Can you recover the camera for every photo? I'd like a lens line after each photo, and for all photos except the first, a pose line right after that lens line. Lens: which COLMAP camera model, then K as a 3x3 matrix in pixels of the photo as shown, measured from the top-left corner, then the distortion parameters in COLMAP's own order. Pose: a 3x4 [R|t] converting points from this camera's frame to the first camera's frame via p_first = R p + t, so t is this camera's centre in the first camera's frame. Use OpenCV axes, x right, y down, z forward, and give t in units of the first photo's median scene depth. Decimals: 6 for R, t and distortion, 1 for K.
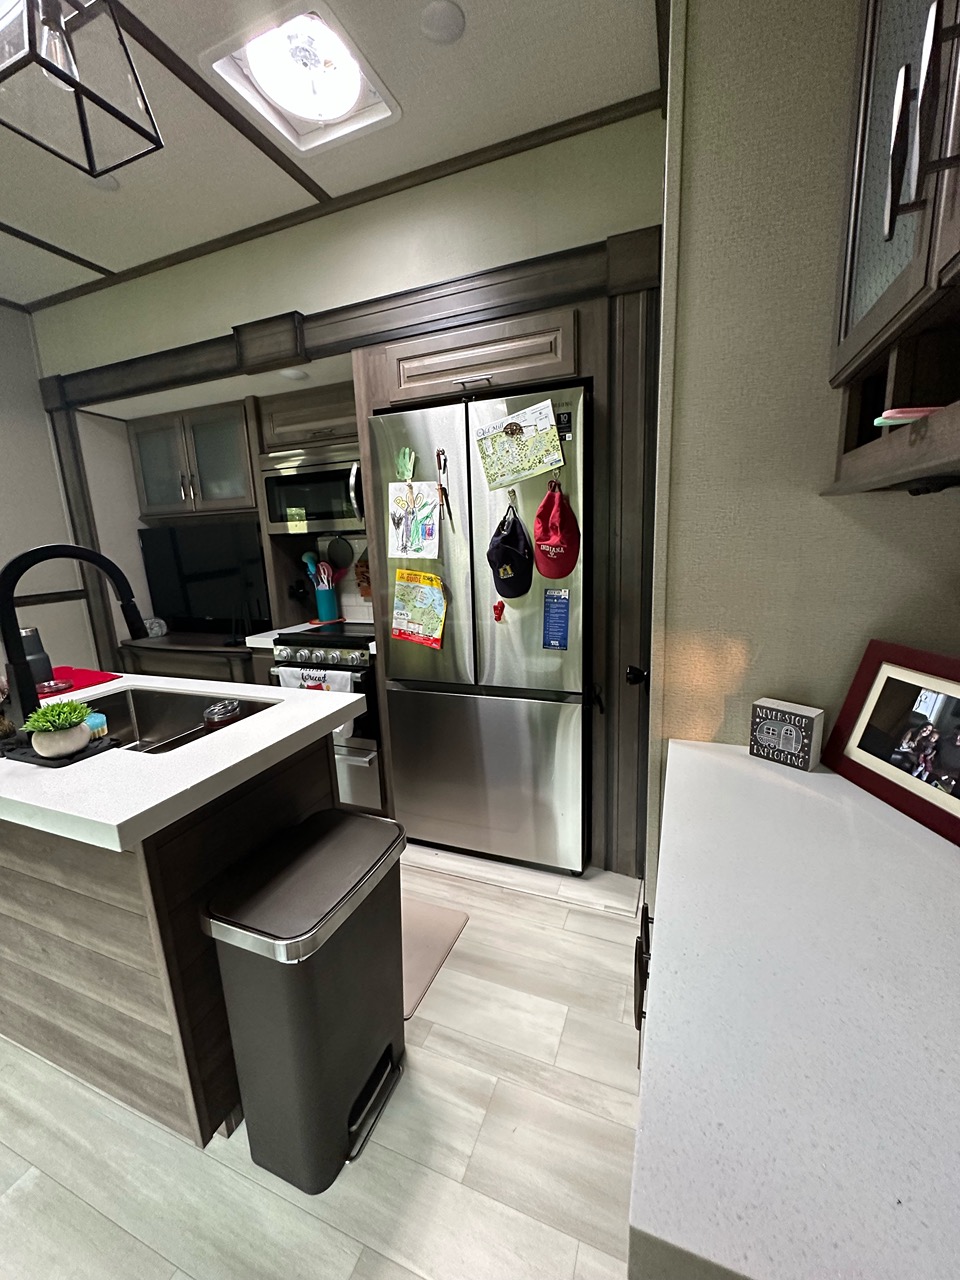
lens RADIAL K [[509.9, 0, 480.0], [0, 509.9, 640.0], [0, 0, 1]] dist [-0.001148, -0.000759]
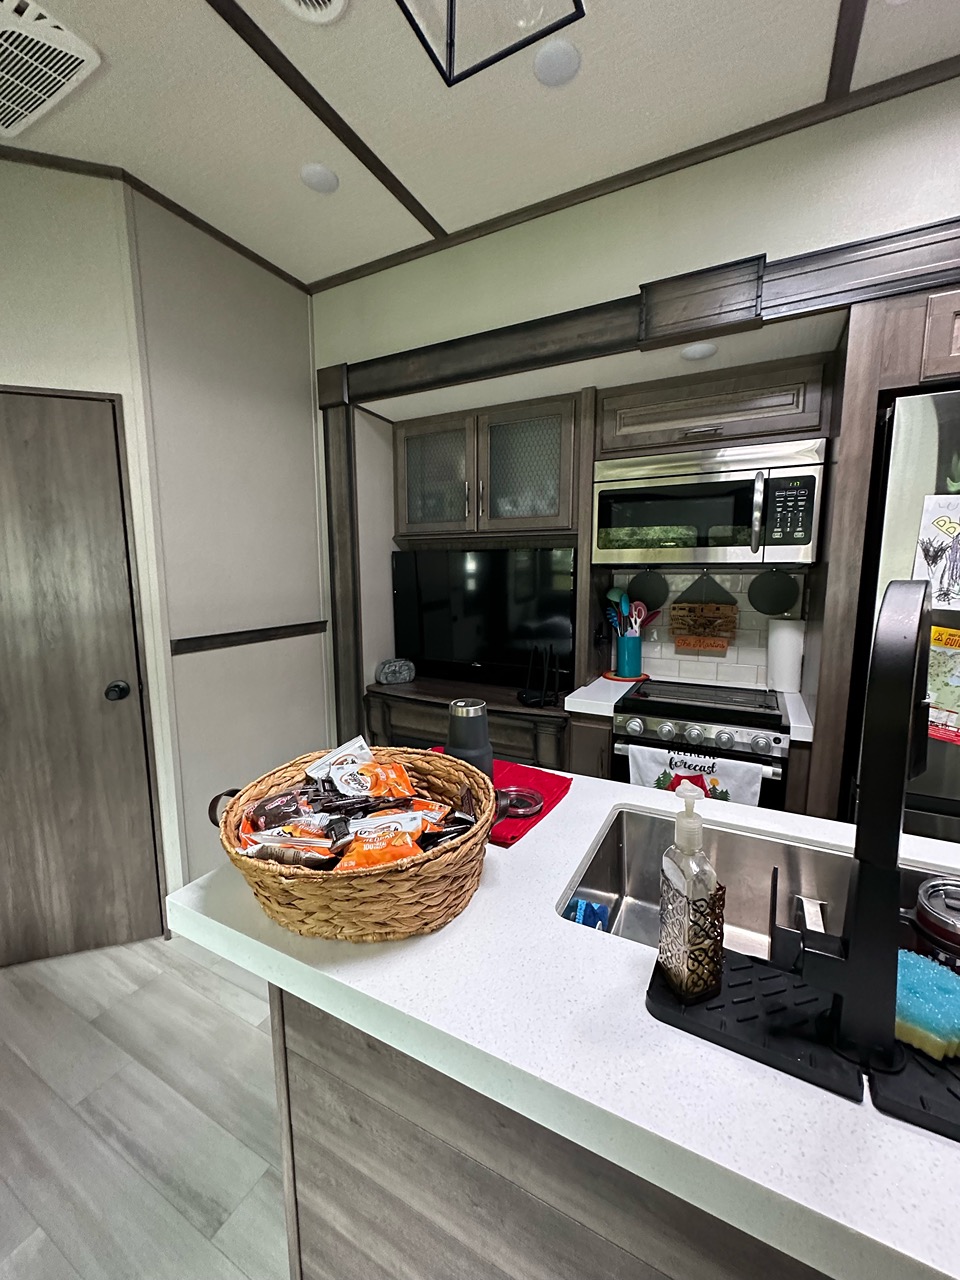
lens RADIAL K [[509.9, 0, 480.0], [0, 509.9, 640.0], [0, 0, 1]] dist [-0.001148, -0.000759]
pose [[0.993983, 0.049565, -0.097677, -0.550967], [-0.055368, 0.996802, -0.057624, -0.043091], [0.094508, 0.062686, 0.993549, 0.249062]]
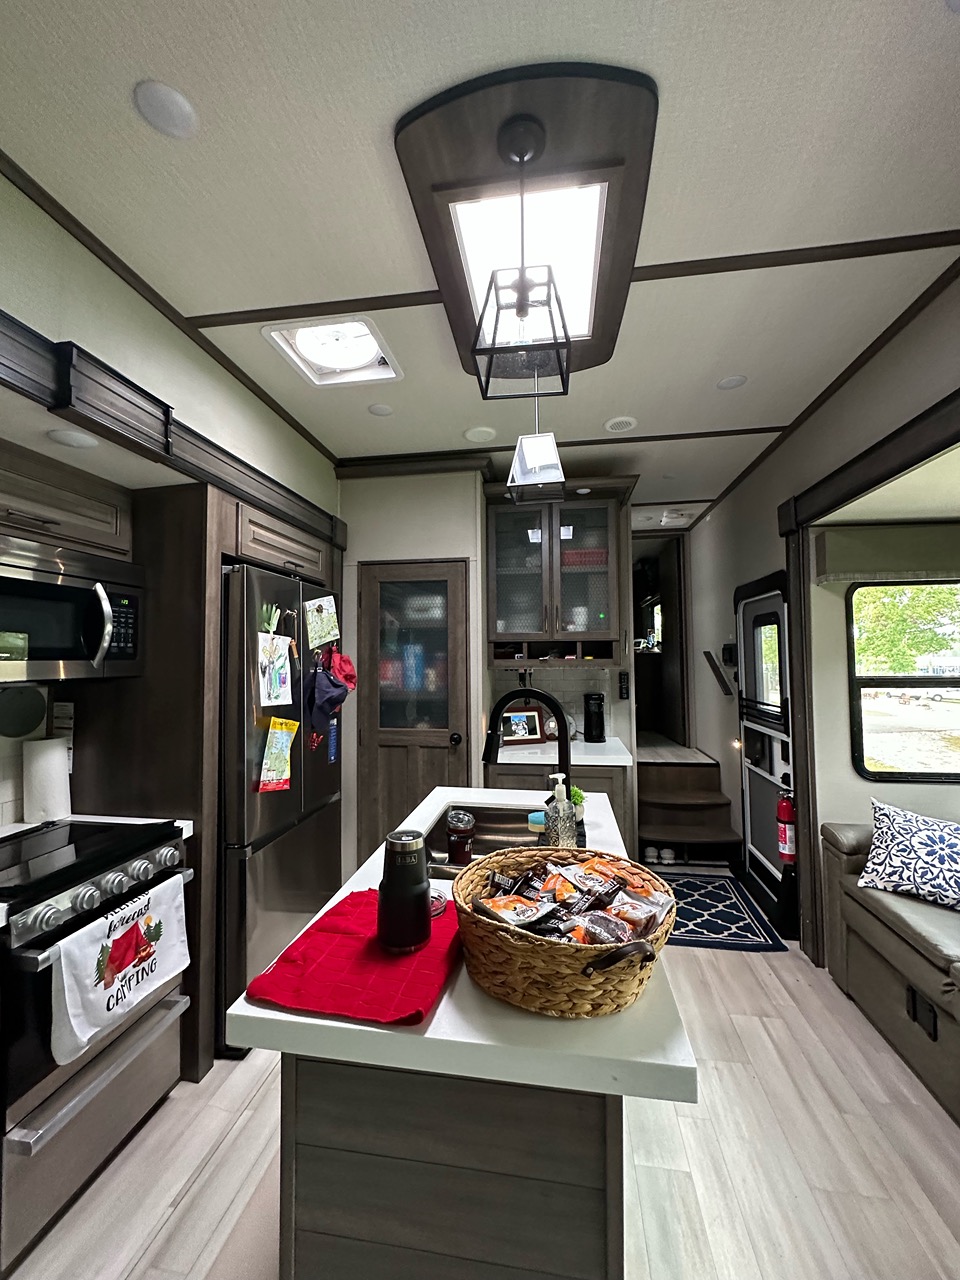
lens RADIAL K [[509.9, 0, 480.0], [0, 509.9, 640.0], [0, 0, 1]] dist [-0.001148, -0.000759]
pose [[-0.224305, 0.076798, 0.971488, -1.016541], [0.206097, 0.978080, -0.029734, -0.142010], [-0.952476, 0.193551, -0.235216, 0.672365]]
